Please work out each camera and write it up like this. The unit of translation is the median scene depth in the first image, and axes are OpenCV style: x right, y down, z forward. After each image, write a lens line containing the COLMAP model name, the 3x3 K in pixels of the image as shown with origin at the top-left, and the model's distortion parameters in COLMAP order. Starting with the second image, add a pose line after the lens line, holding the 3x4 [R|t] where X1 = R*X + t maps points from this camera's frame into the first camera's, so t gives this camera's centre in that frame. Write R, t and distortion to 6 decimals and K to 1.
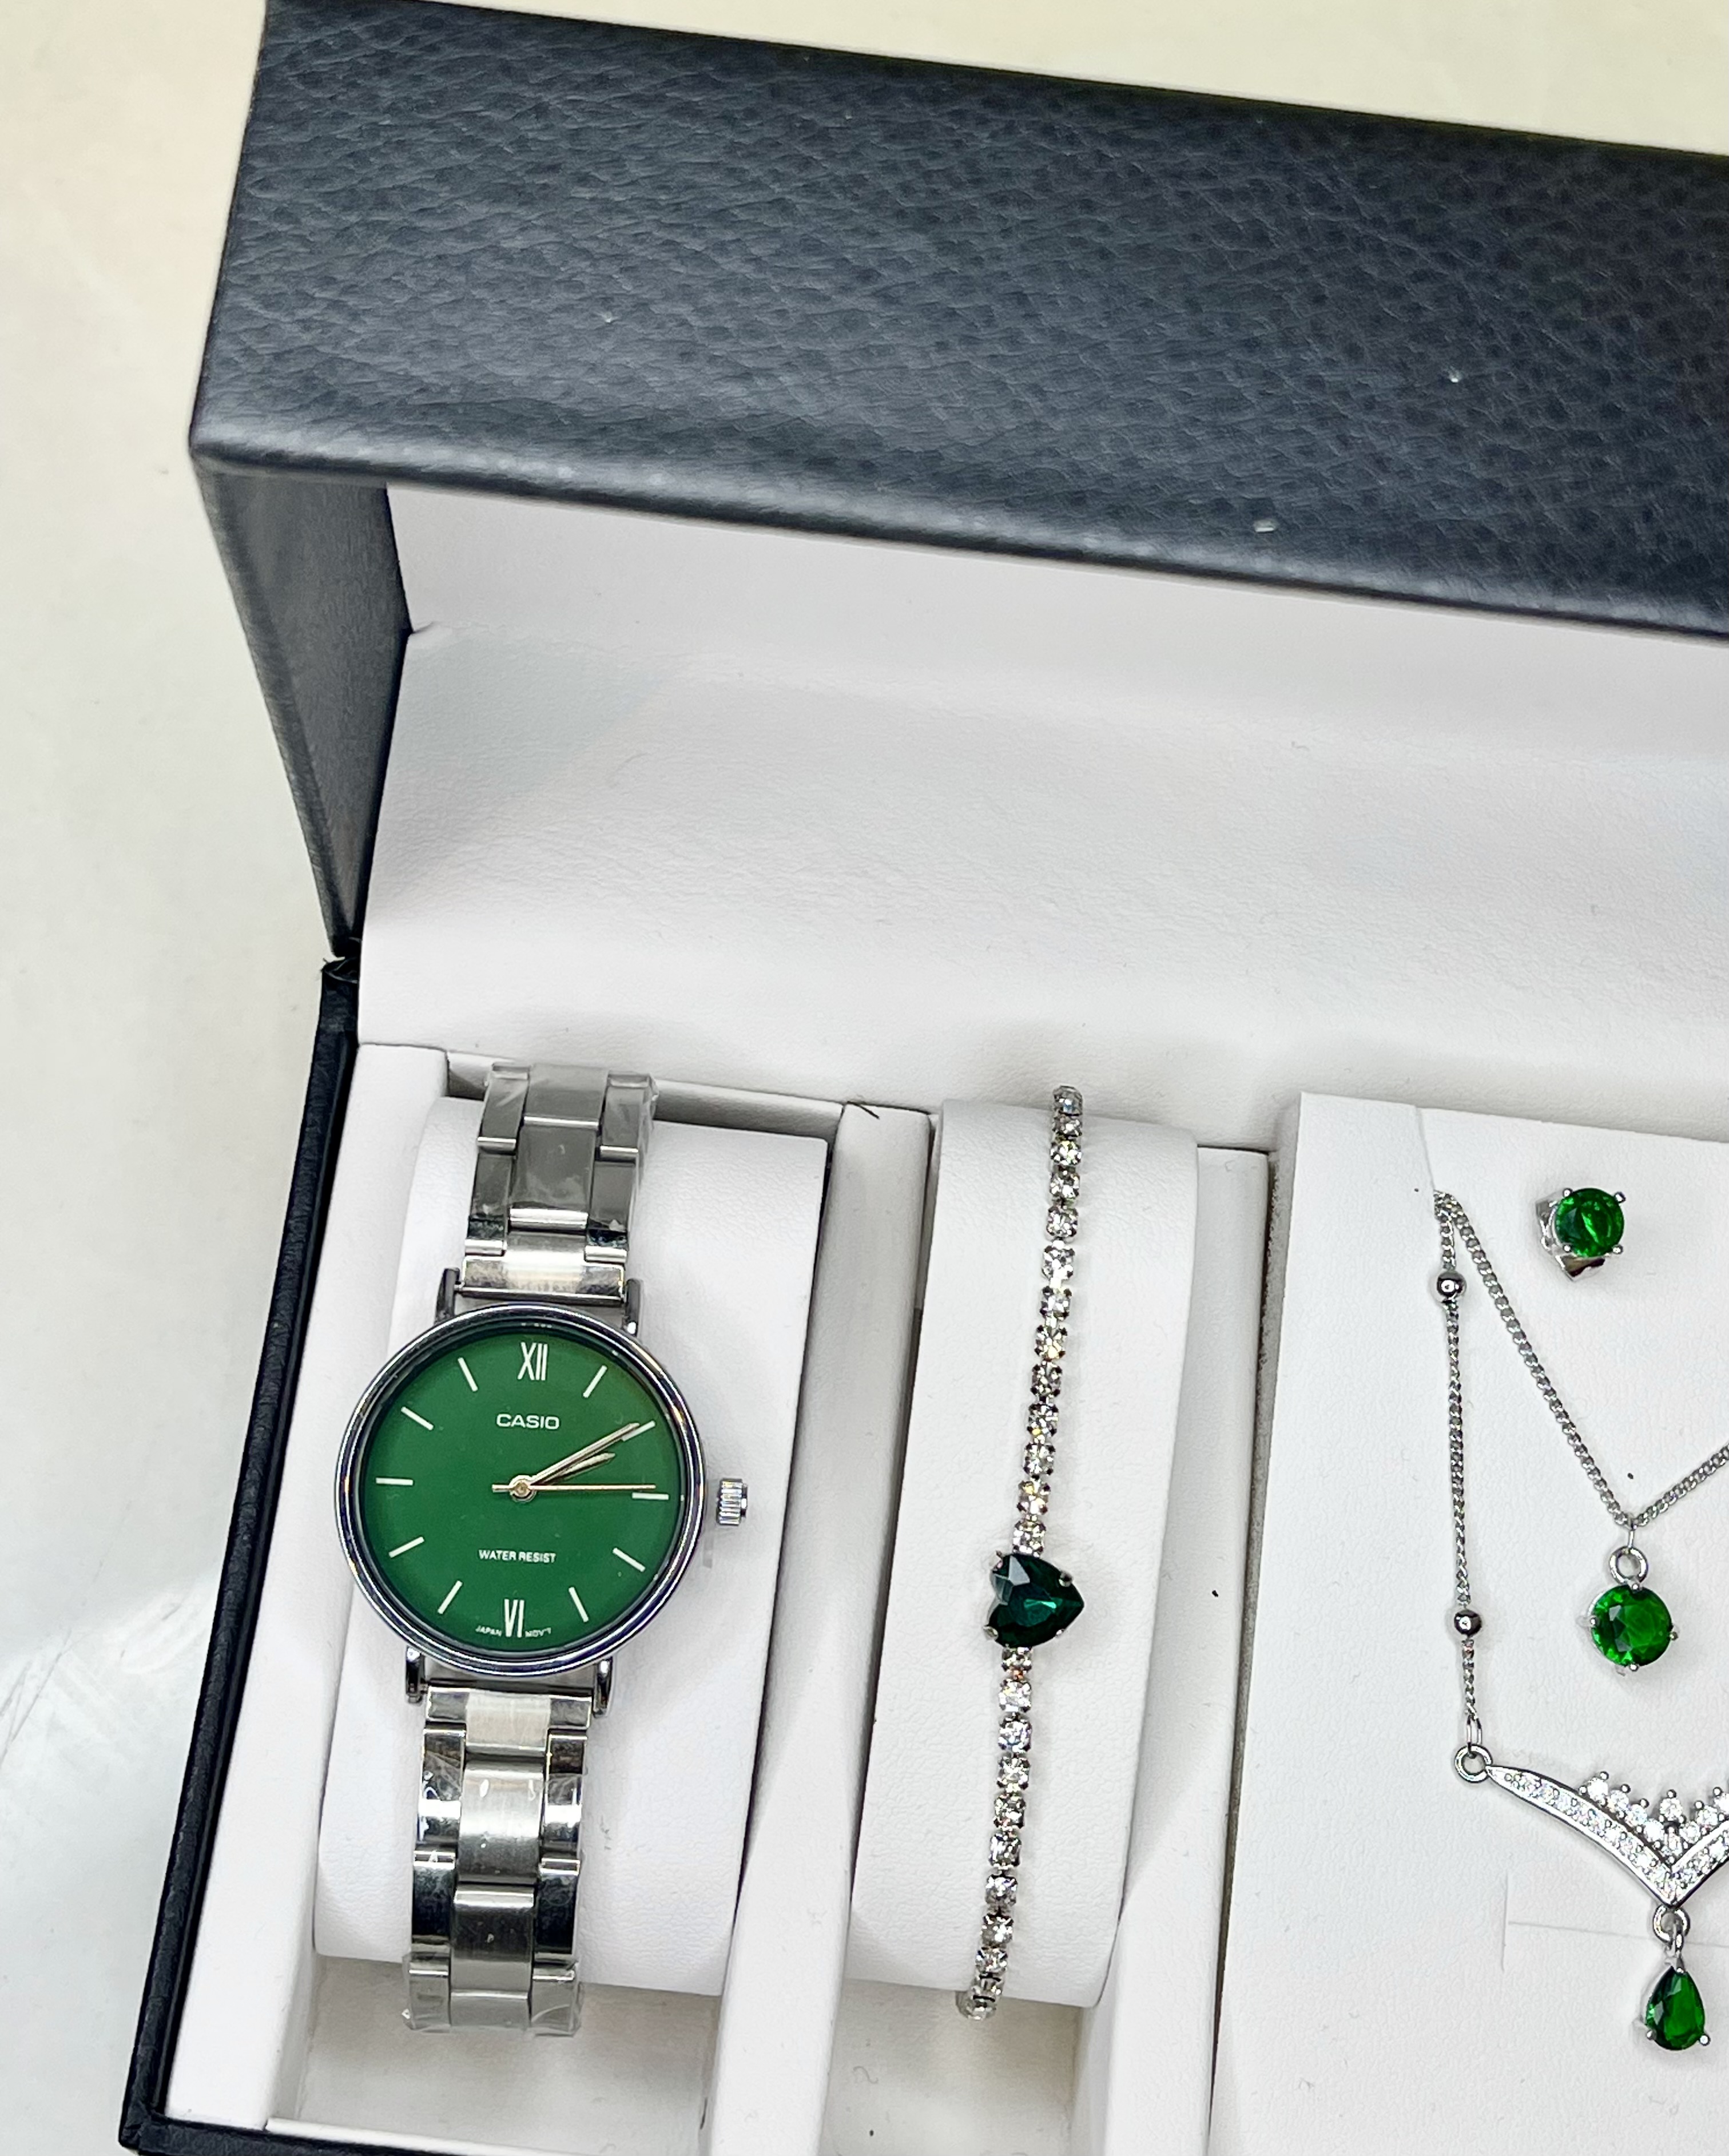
lens RADIAL K [[3449.3, 0, 846.2], [0, 3449.3, 1008.0], [0, 0, 1]] dist [0.059086, 0.000000]
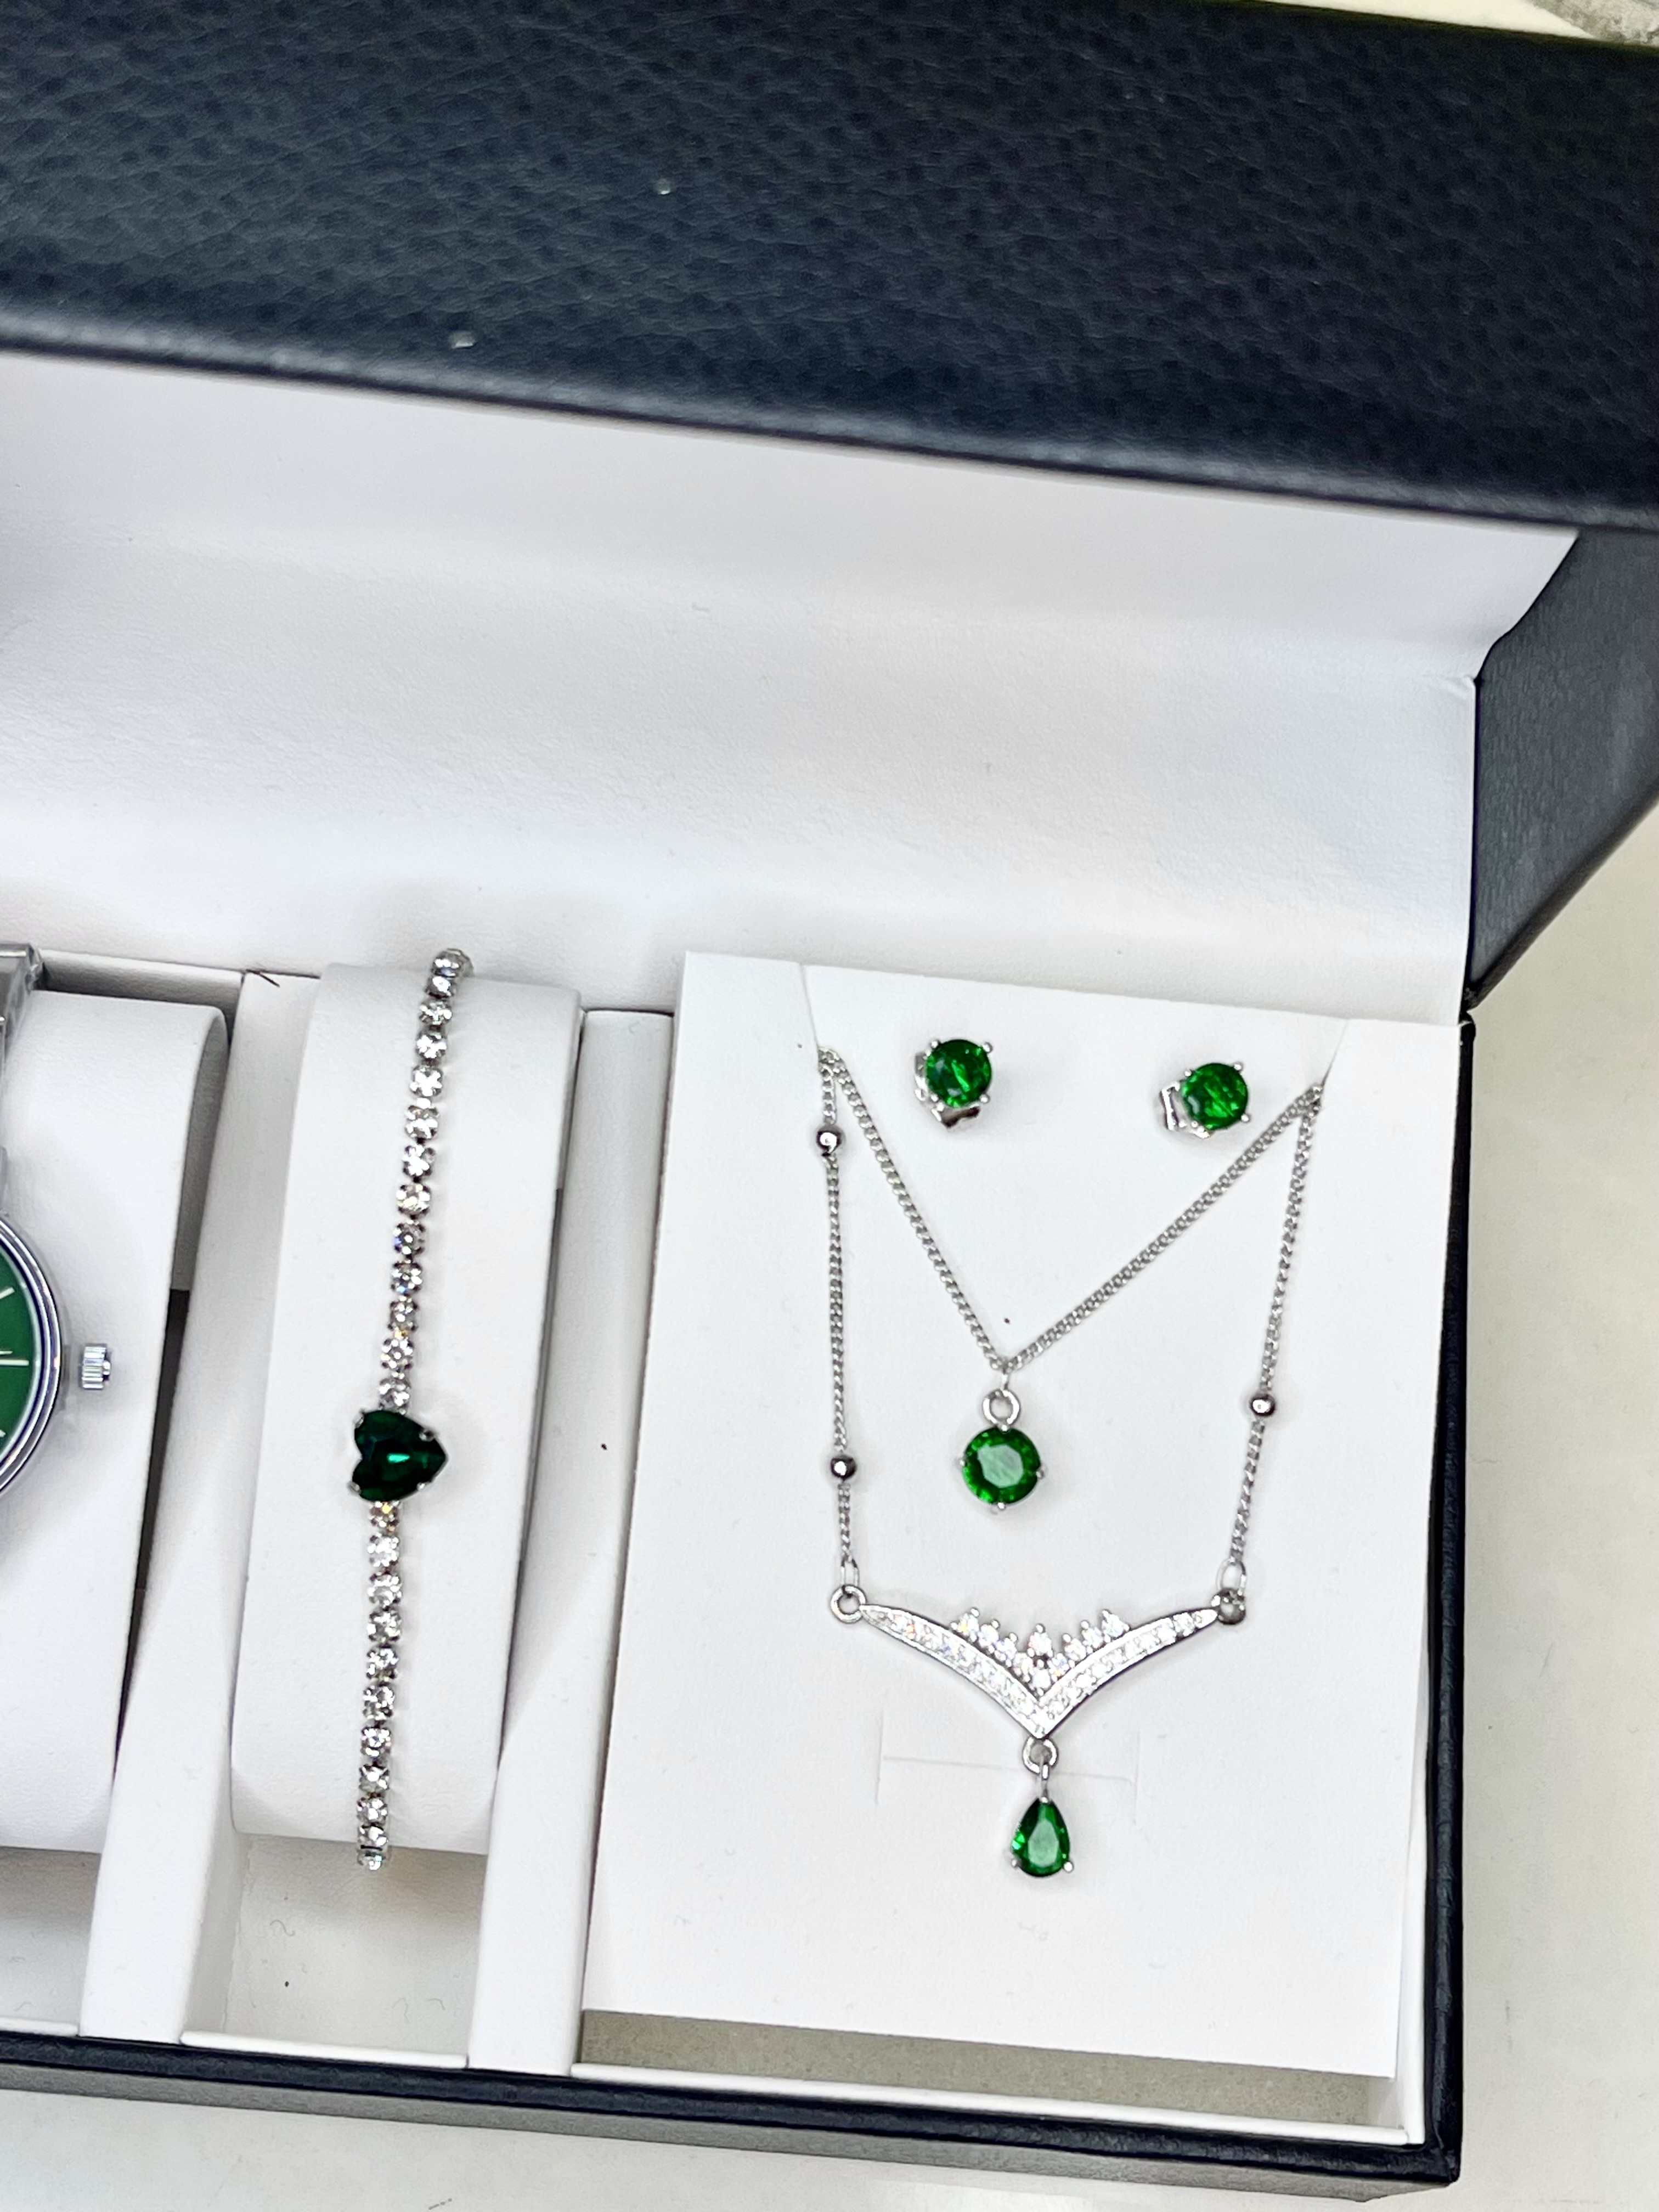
lens RADIAL K [[3277.8, 0, 842.6], [0, 3277.8, 1099.5], [0, 0, 1]] dist [0.047974, 0.000000]
pose [[0.999116, -0.018669, 0.037665, 0.149307], [0.016993, 0.998873, 0.044322, 0.027764], [-0.038450, -0.043643, 0.998307, 0.046380]]
